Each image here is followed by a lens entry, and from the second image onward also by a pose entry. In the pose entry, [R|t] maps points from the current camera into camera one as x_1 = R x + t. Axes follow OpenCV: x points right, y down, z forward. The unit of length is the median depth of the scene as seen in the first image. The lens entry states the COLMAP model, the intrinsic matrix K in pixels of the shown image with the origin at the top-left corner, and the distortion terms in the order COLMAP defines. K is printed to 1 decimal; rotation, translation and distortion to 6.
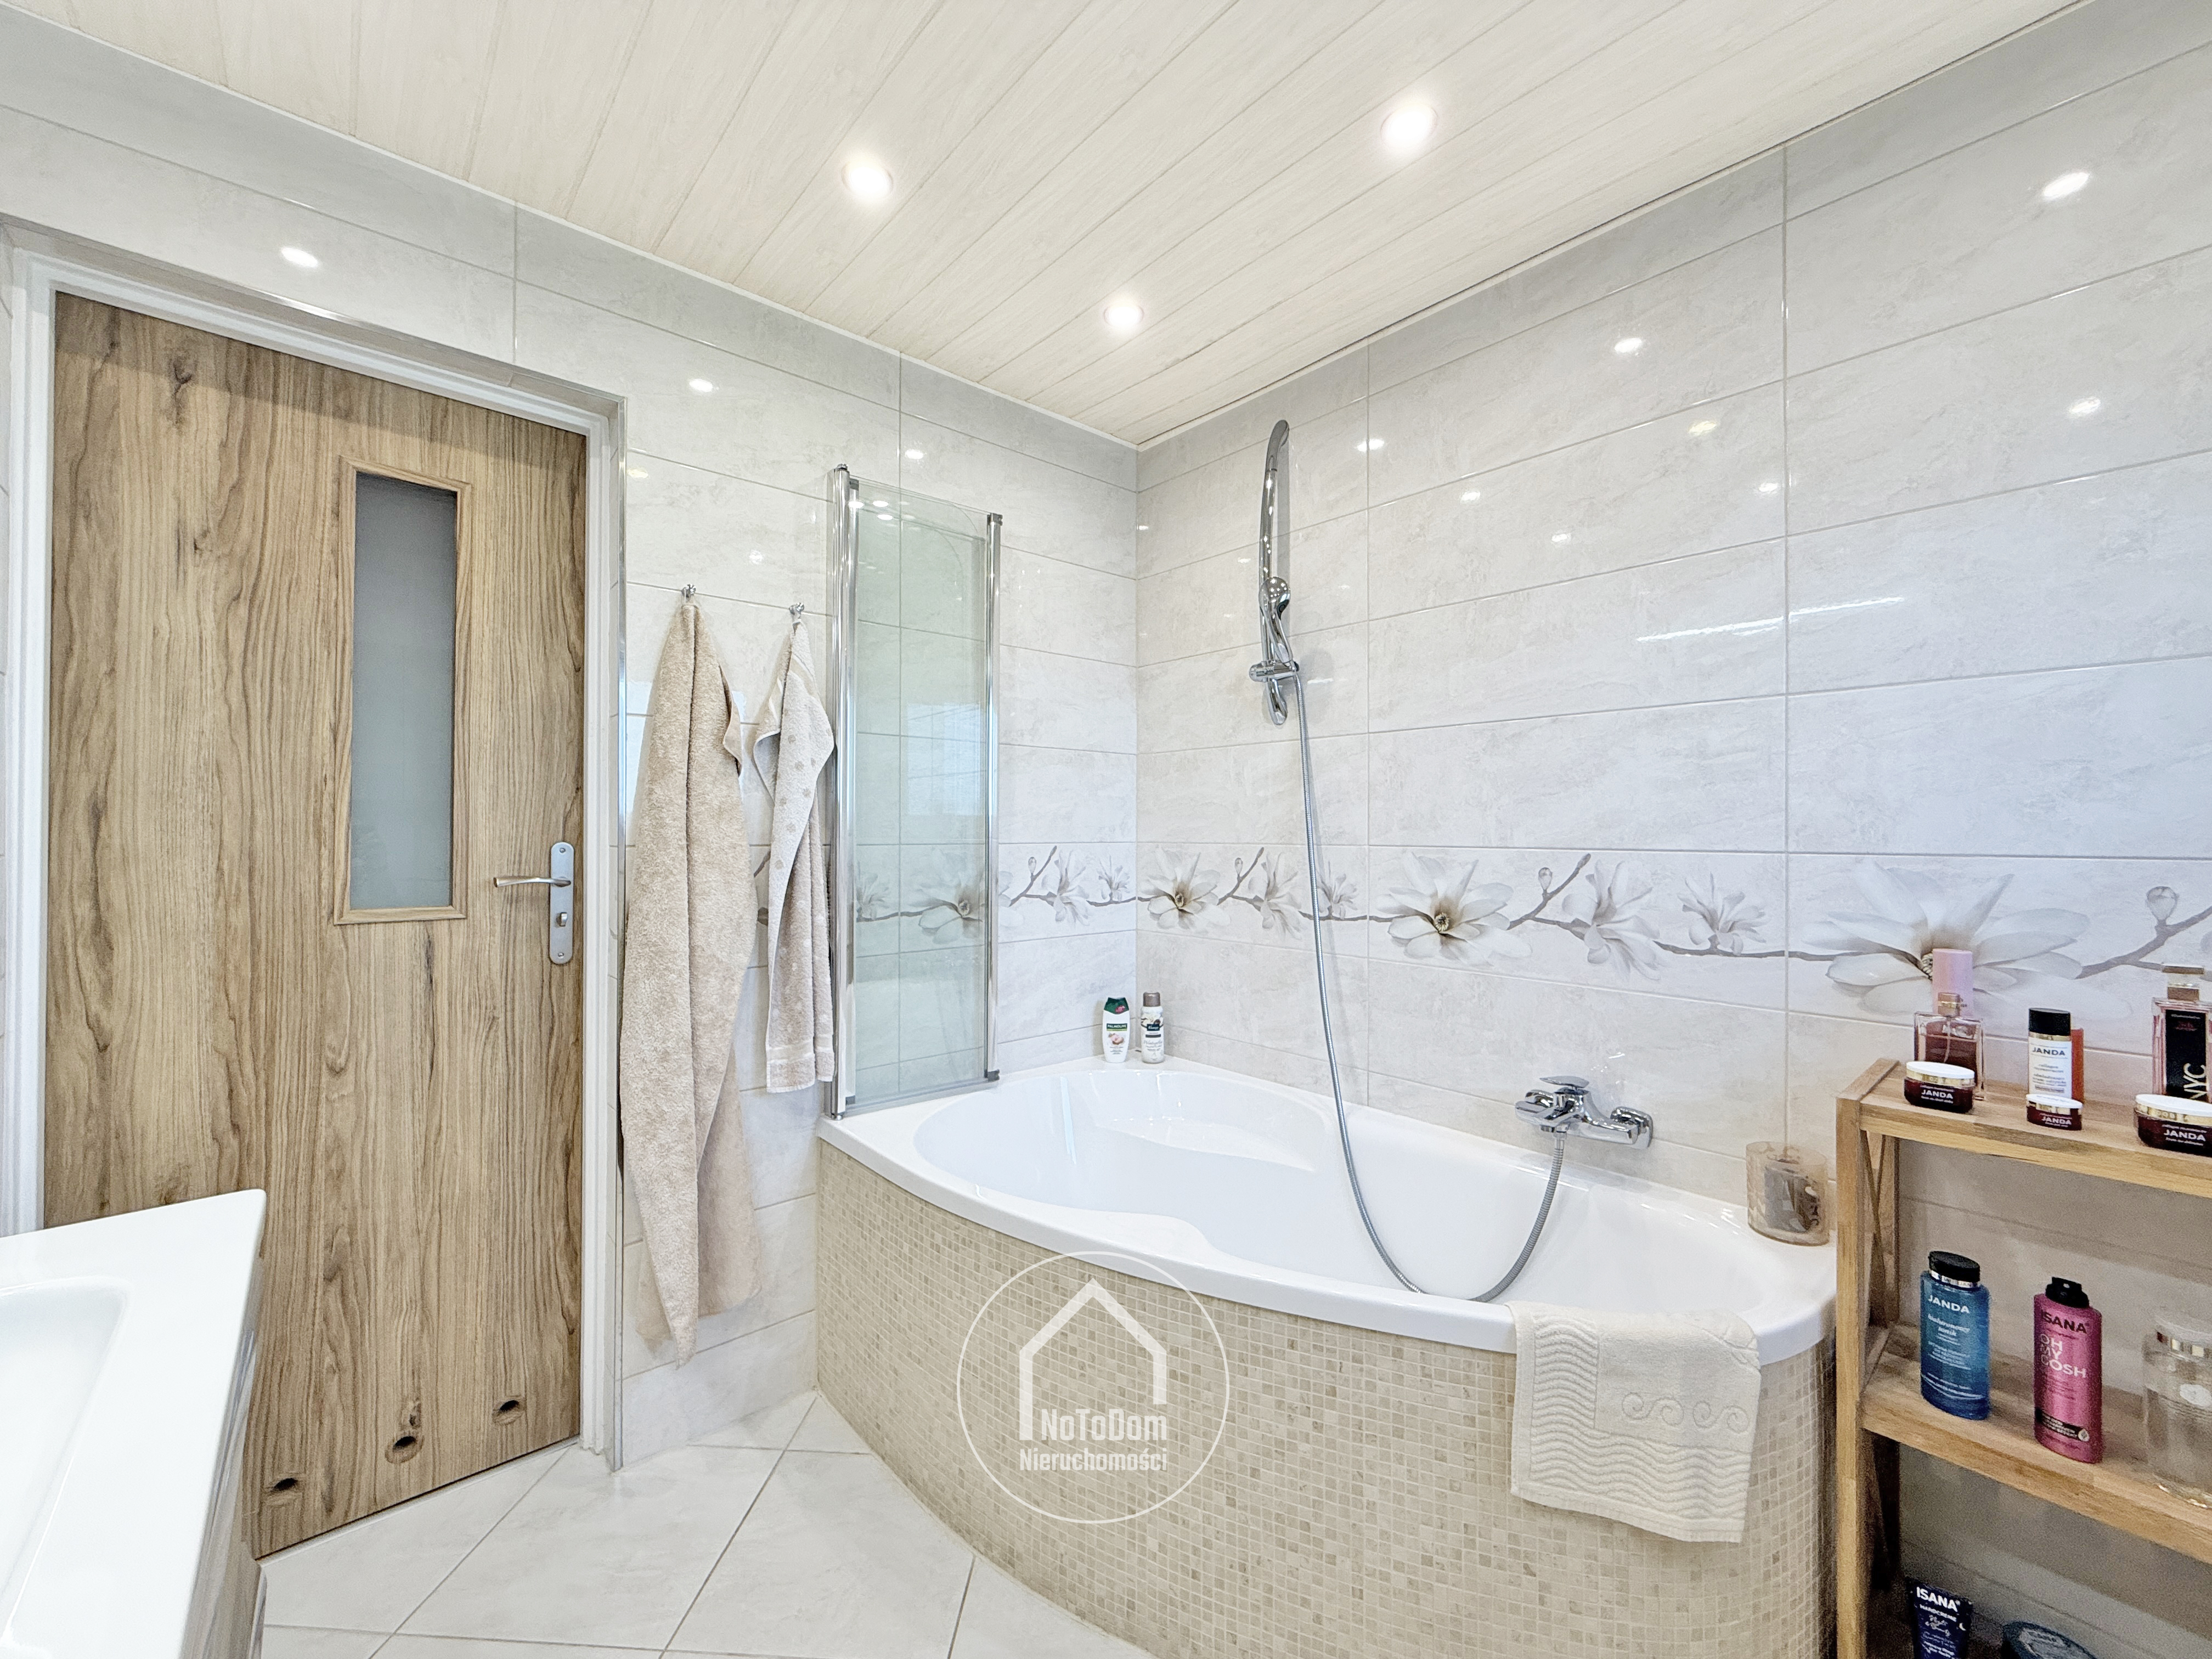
lens RADIAL K [[881.9, 0, 1098.1], [0, 881.9, 825.8], [0, 0, 1]] dist [0.000506, -0.000222]
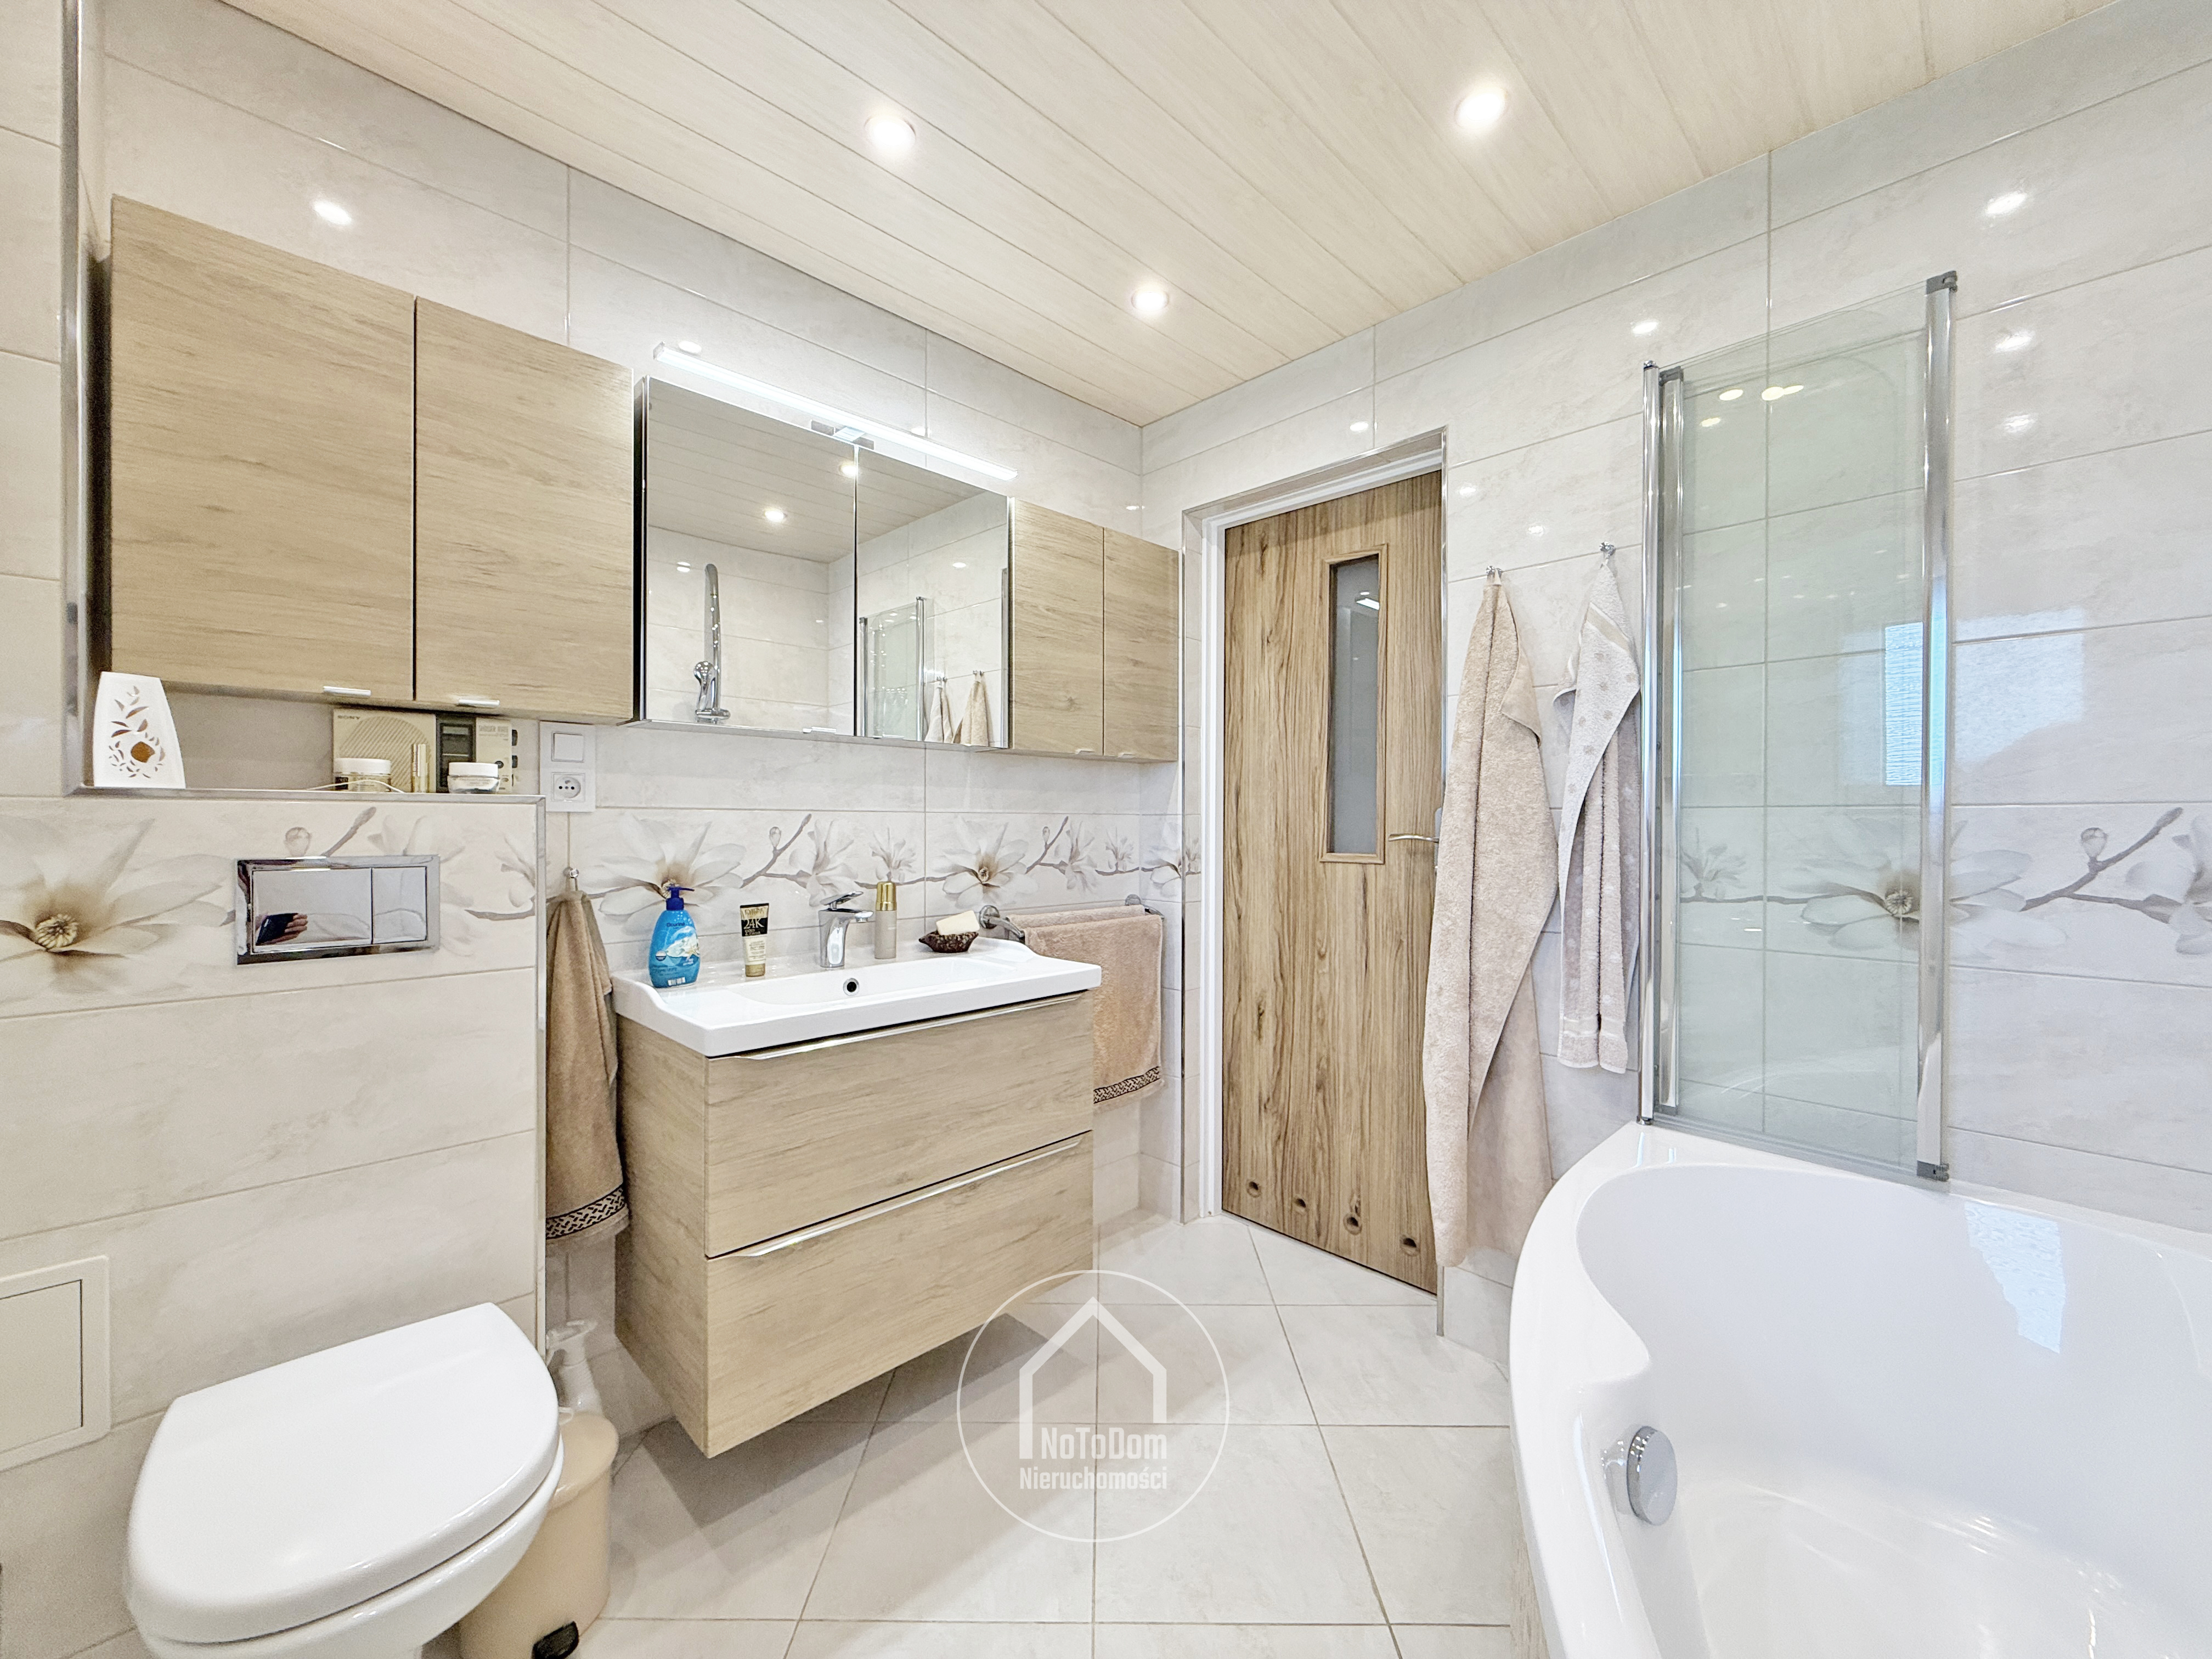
lens RADIAL K [[881.9, 0, 1098.1], [0, 881.9, 825.8], [0, 0, 1]] dist [0.000506, -0.000222]
pose [[0.060007, -0.001085, -0.998197, 0.663736], [0.003153, 0.999995, -0.000897, 0.049085], [0.998193, -0.003094, 0.060010, 0.514146]]
